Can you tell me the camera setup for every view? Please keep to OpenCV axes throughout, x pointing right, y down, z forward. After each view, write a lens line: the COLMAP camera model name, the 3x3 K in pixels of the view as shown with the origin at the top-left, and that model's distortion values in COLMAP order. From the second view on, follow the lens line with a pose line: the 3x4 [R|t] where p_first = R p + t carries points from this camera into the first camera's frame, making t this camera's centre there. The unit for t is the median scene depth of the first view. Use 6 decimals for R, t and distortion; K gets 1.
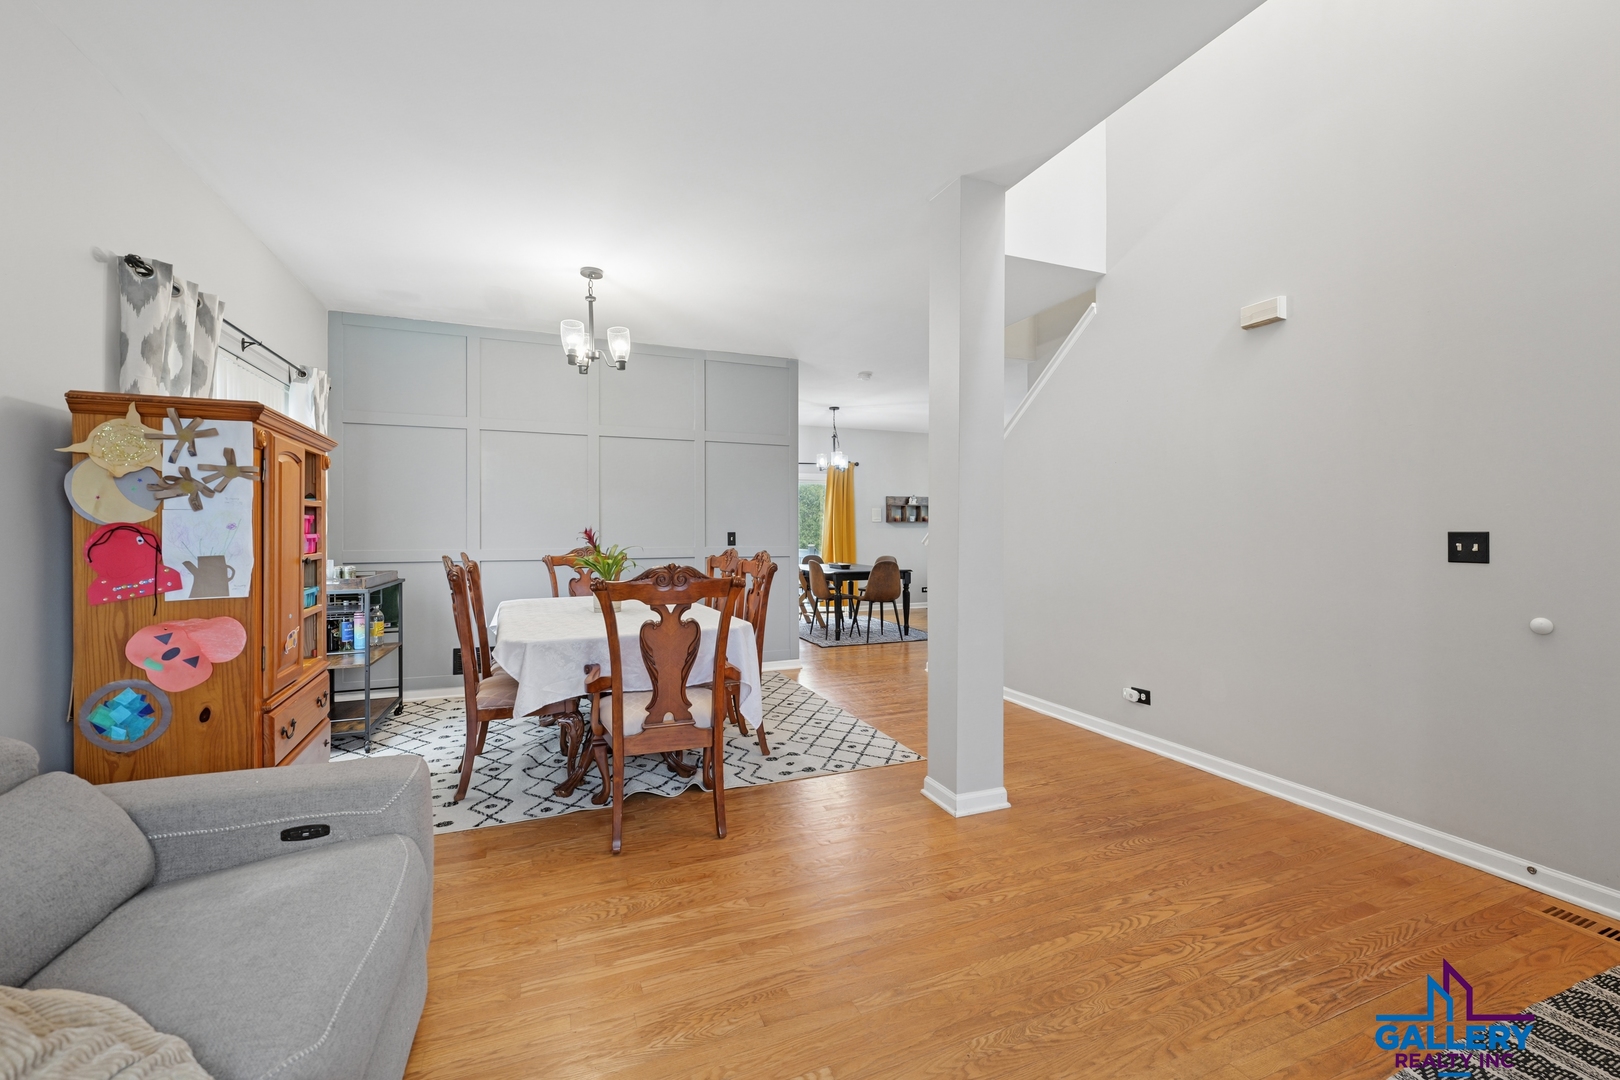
lens RADIAL K [[670.1, 0, 805.5], [0, 670.1, 529.6], [0, 0, 1]] dist [-0.001141, -0.000396]
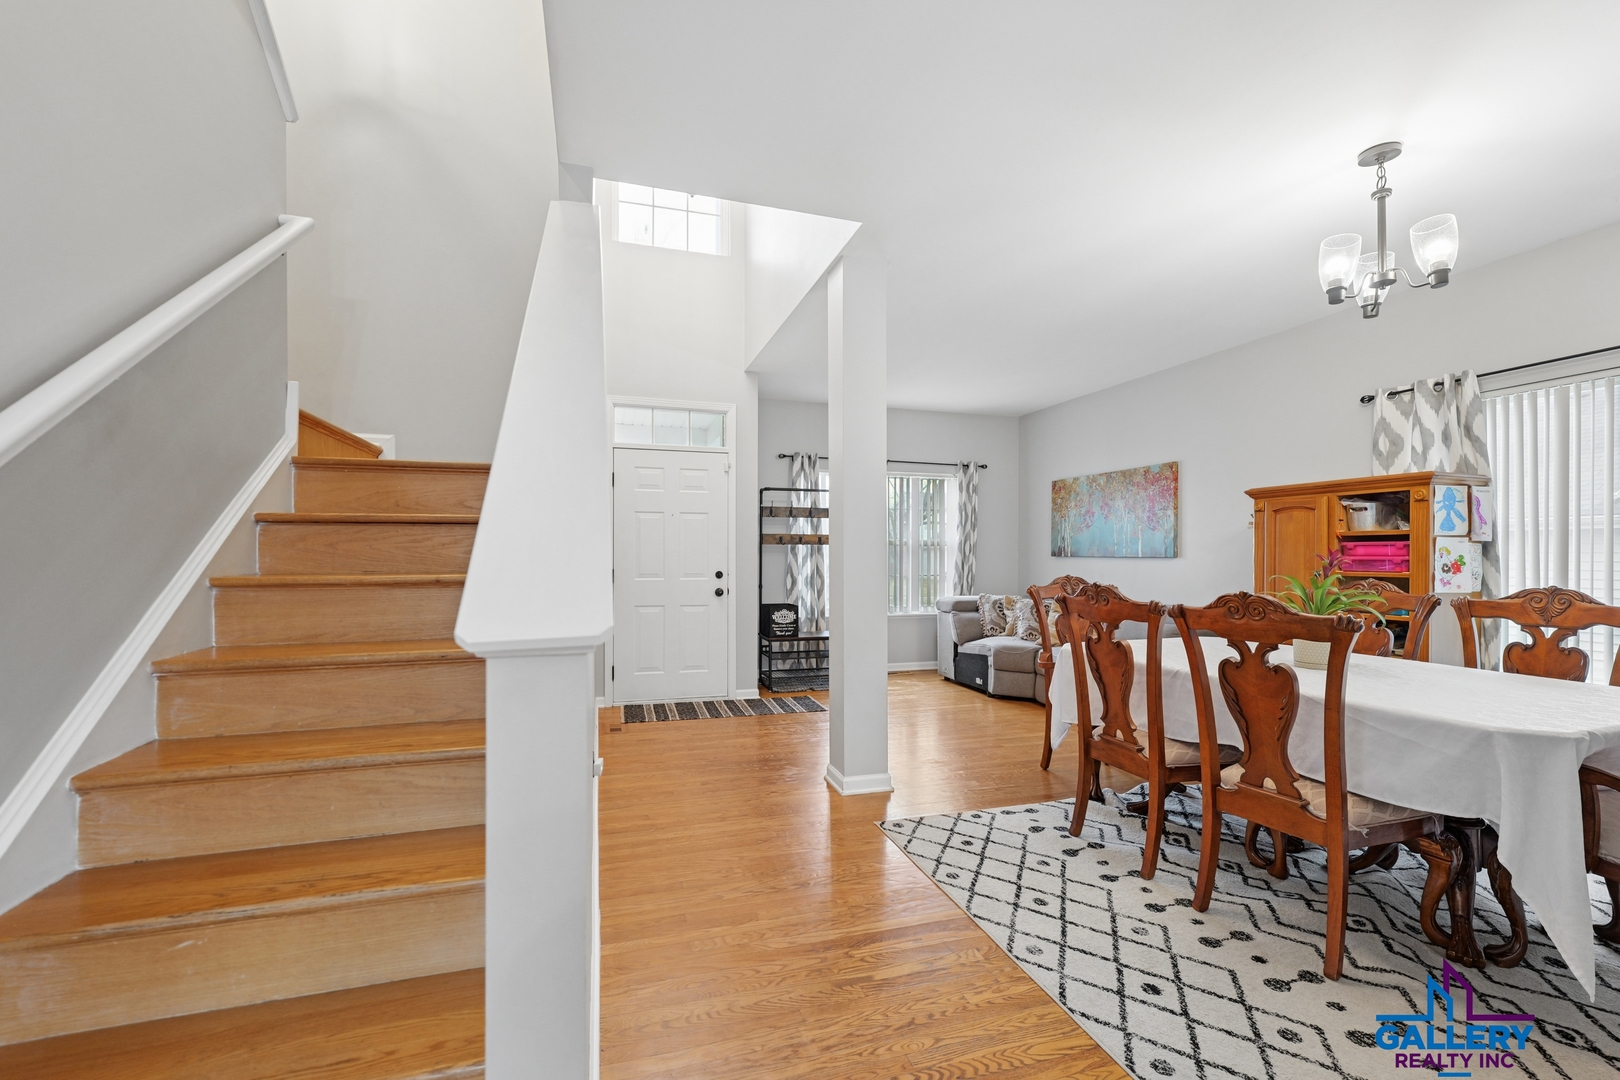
lens RADIAL K [[661.3, 0, 806.2], [0, 661.3, 550.6], [0, 0, 1]] dist [-0.000248, -0.000041]
pose [[-0.996083, 0.000326, 0.088421, 0.268840], [-0.000297, 0.999975, -0.007034, 0.004029], [-0.088421, -0.007033, -0.996058, 2.578876]]
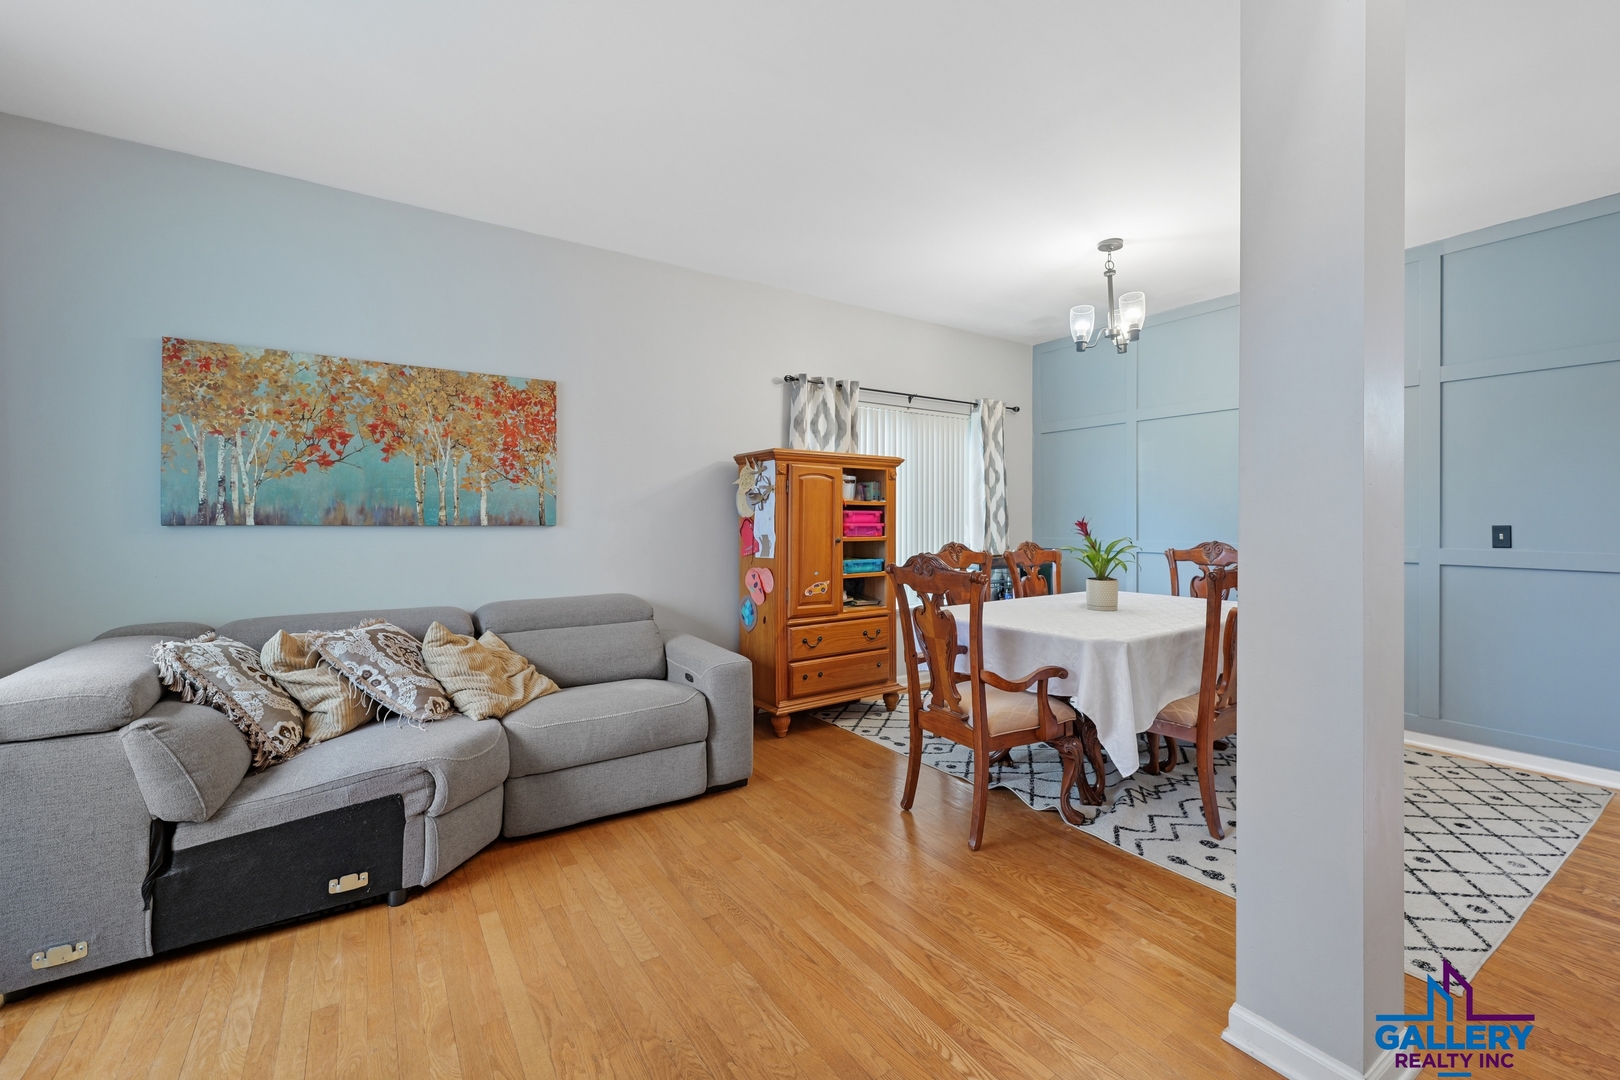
lens RADIAL K [[670.1, 0, 806.6], [0, 670.1, 523.0], [0, 0, 1]] dist [-0.001141, -0.000396]
pose [[0.194076, 0.003571, -0.980980, 0.783024], [-0.000723, 0.999994, 0.003497, 0.000180], [0.980986, 0.000031, 0.194078, 0.619338]]
